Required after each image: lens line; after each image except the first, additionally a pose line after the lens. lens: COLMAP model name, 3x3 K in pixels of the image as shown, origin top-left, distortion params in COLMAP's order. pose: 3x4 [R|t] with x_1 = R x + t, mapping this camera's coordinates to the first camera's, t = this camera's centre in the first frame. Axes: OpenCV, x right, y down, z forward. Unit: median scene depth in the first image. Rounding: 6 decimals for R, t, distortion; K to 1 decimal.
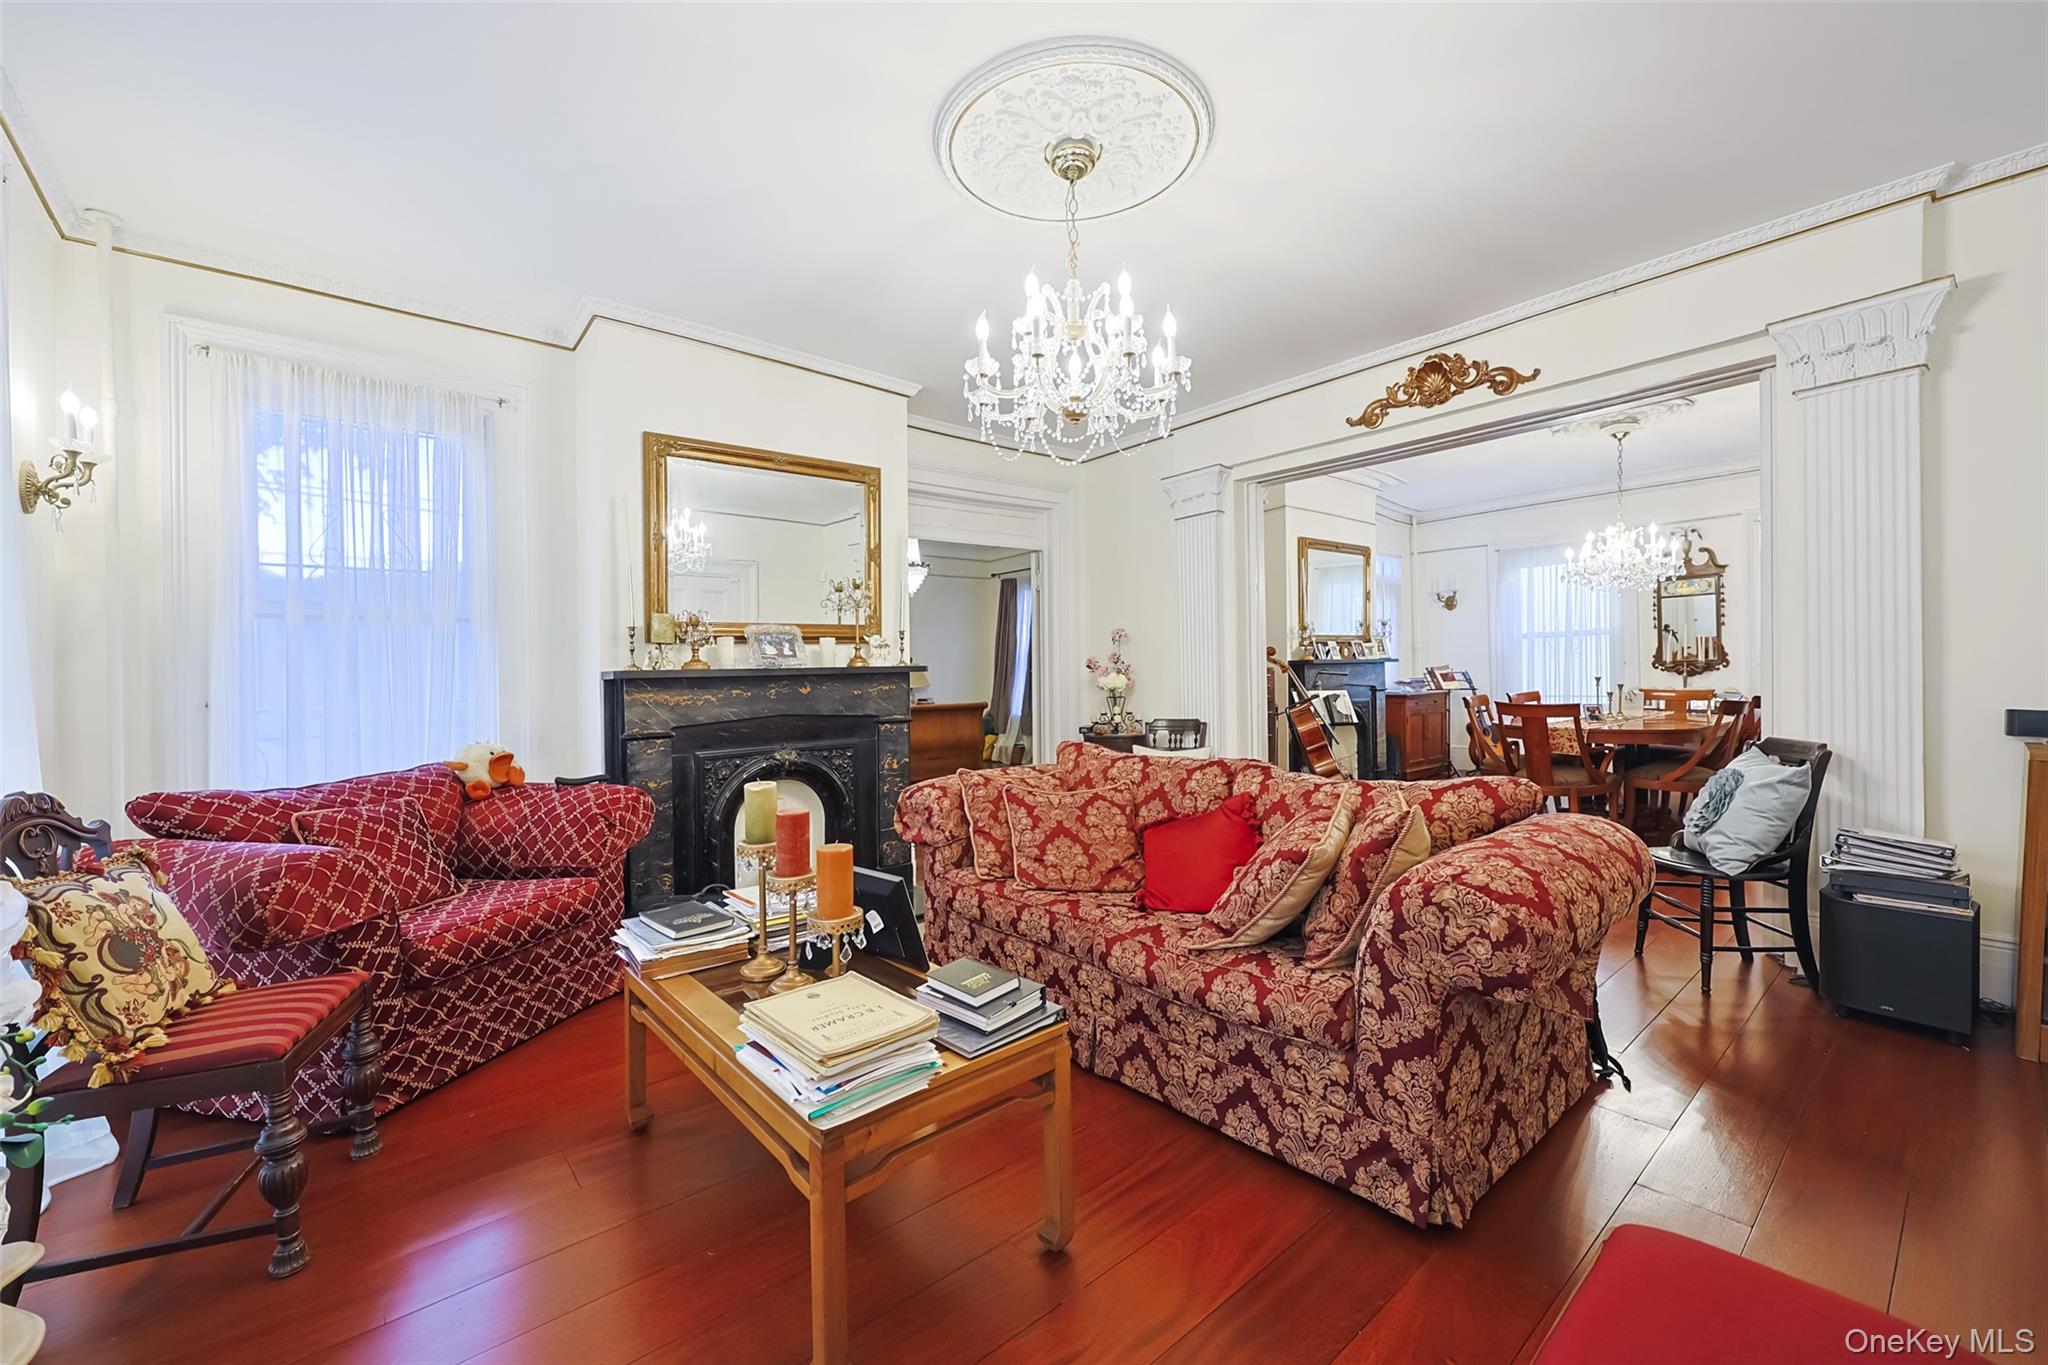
lens RADIAL K [[825.7, 0, 1021.2], [0, 825.7, 720.4], [0, 0, 1]] dist [0.000107, -0.000074]
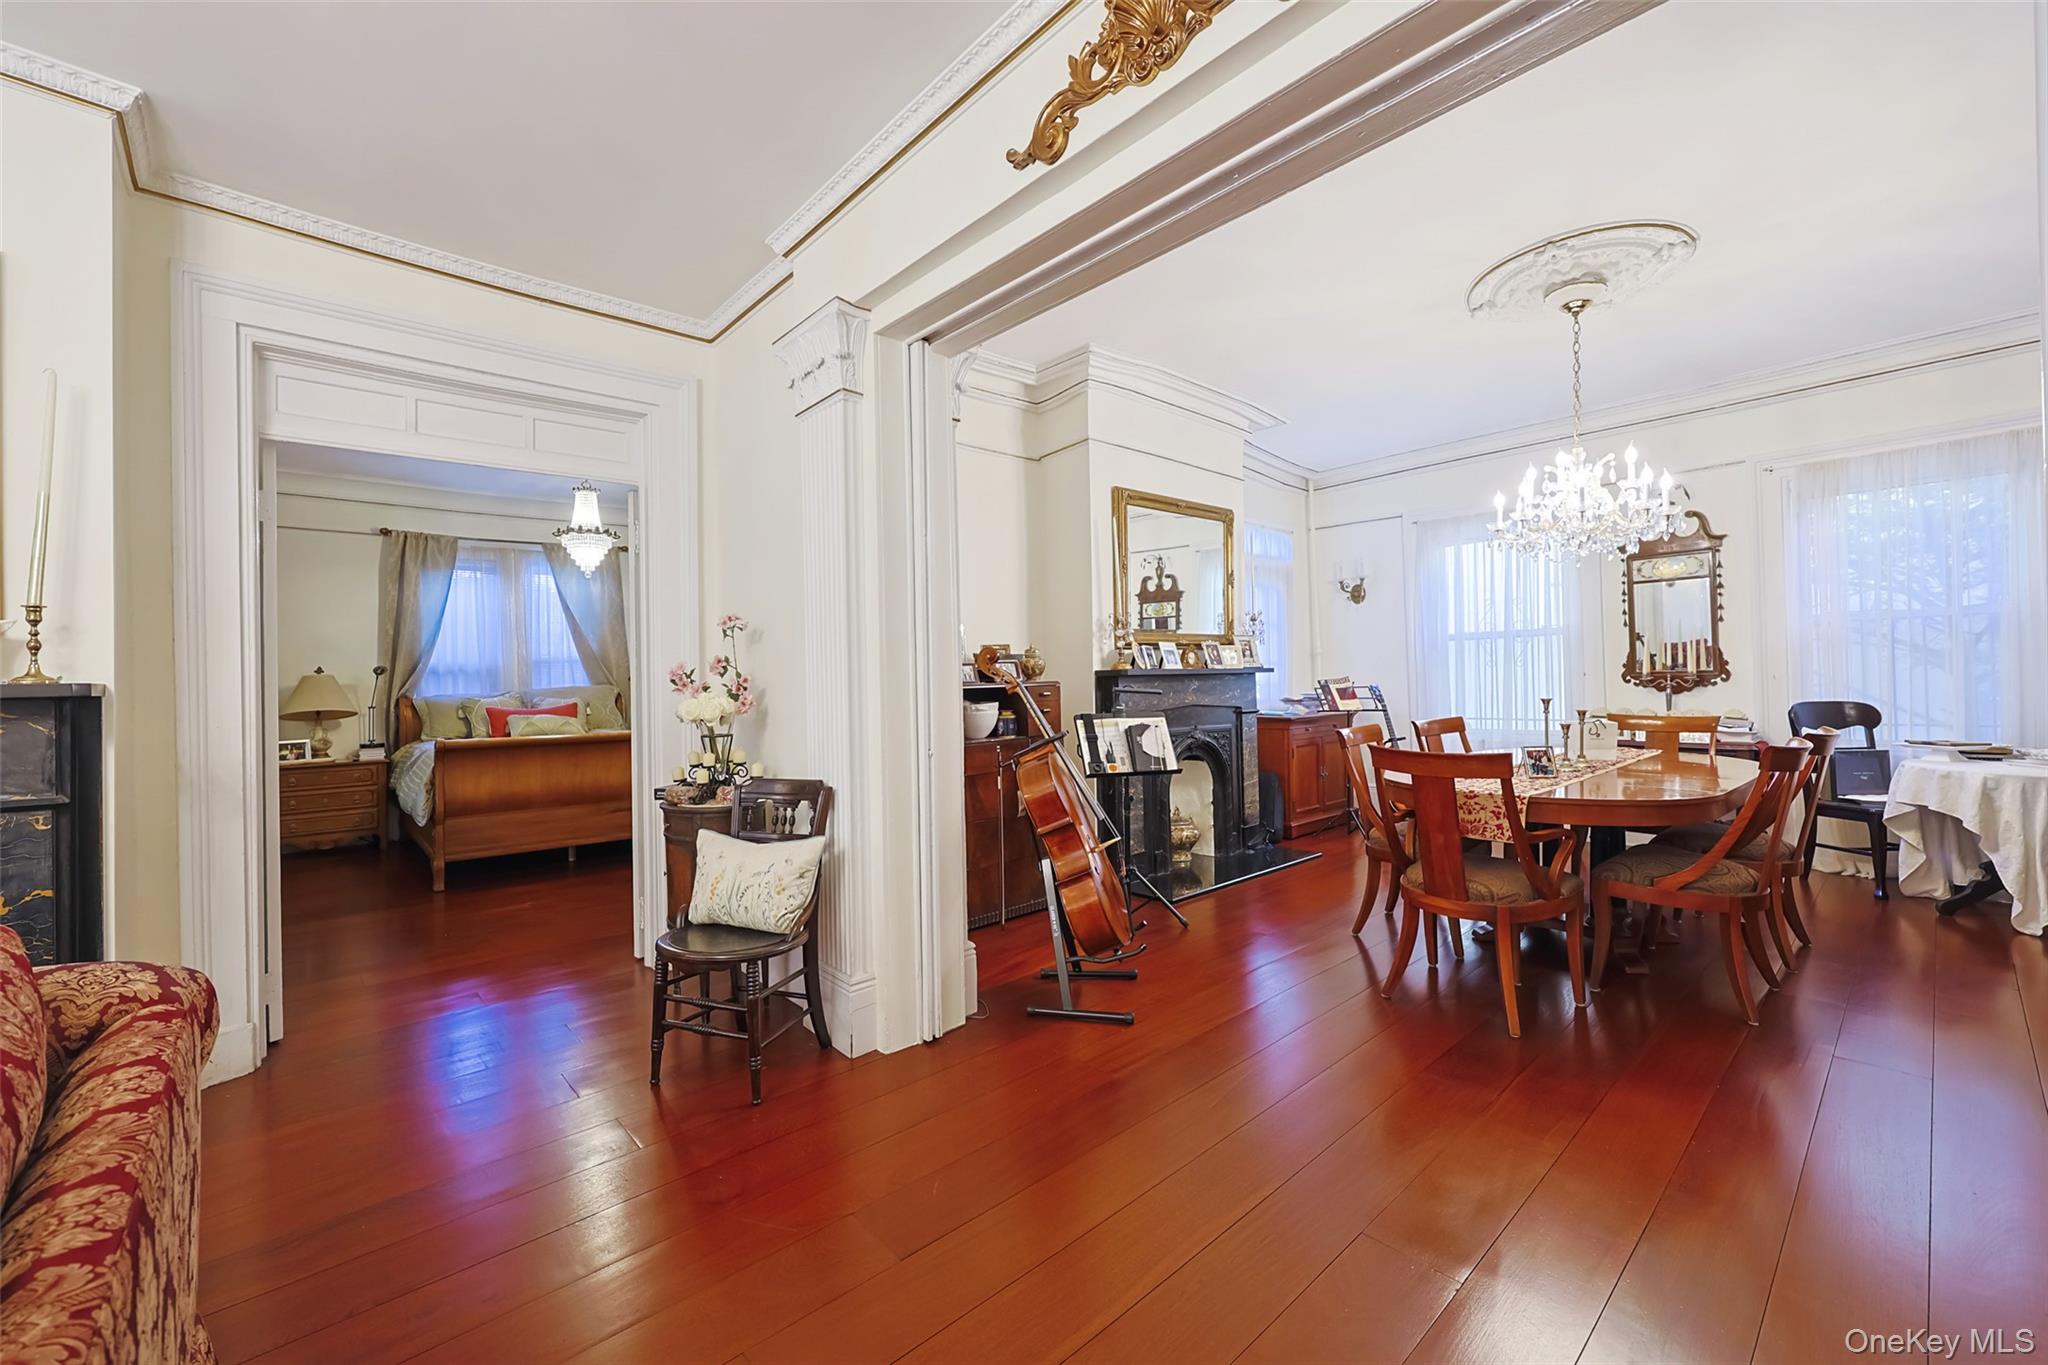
lens RADIAL K [[827.3, 0, 1028.0], [0, 827.3, 713.5], [0, 0, 1]] dist [0.001231, 0.000213]
pose [[0.999032, -0.000540, 0.043991, 0.235923], [0.001349, 0.999831, -0.018359, -0.025292], [-0.043974, 0.018400, 0.998863, 0.331378]]
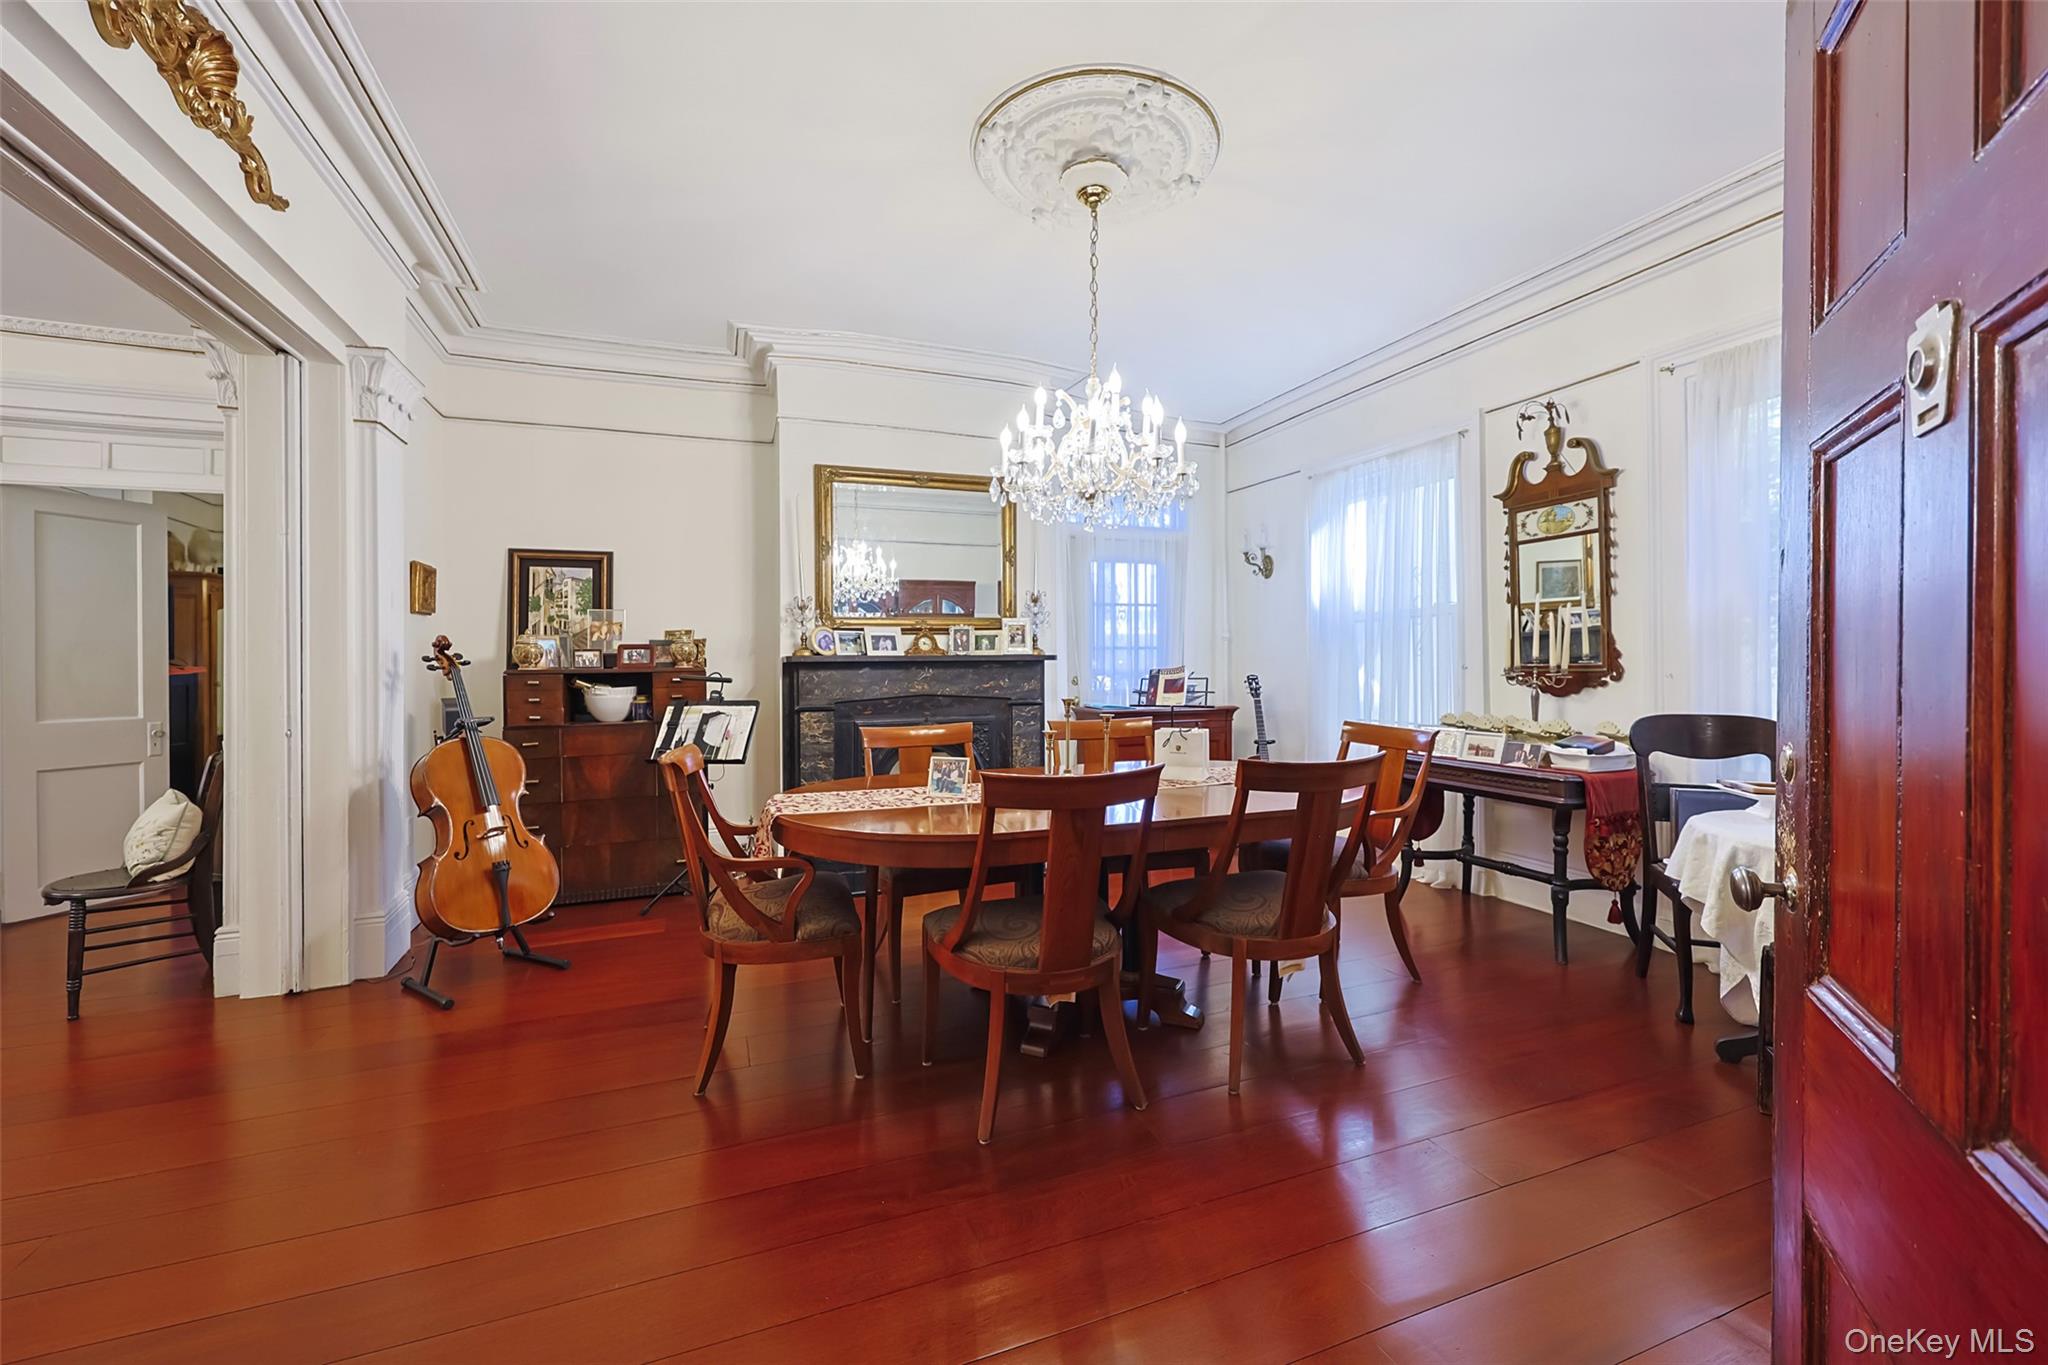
lens RADIAL K [[827.3, 0, 1028.0], [0, 827.3, 713.5], [0, 0, 1]] dist [0.001231, 0.000213]
pose [[0.949020, 0.033445, -0.313438, 0.692051], [-0.031356, 0.999440, 0.011706, -0.040624], [0.313654, -0.001281, 0.949537, 0.434590]]
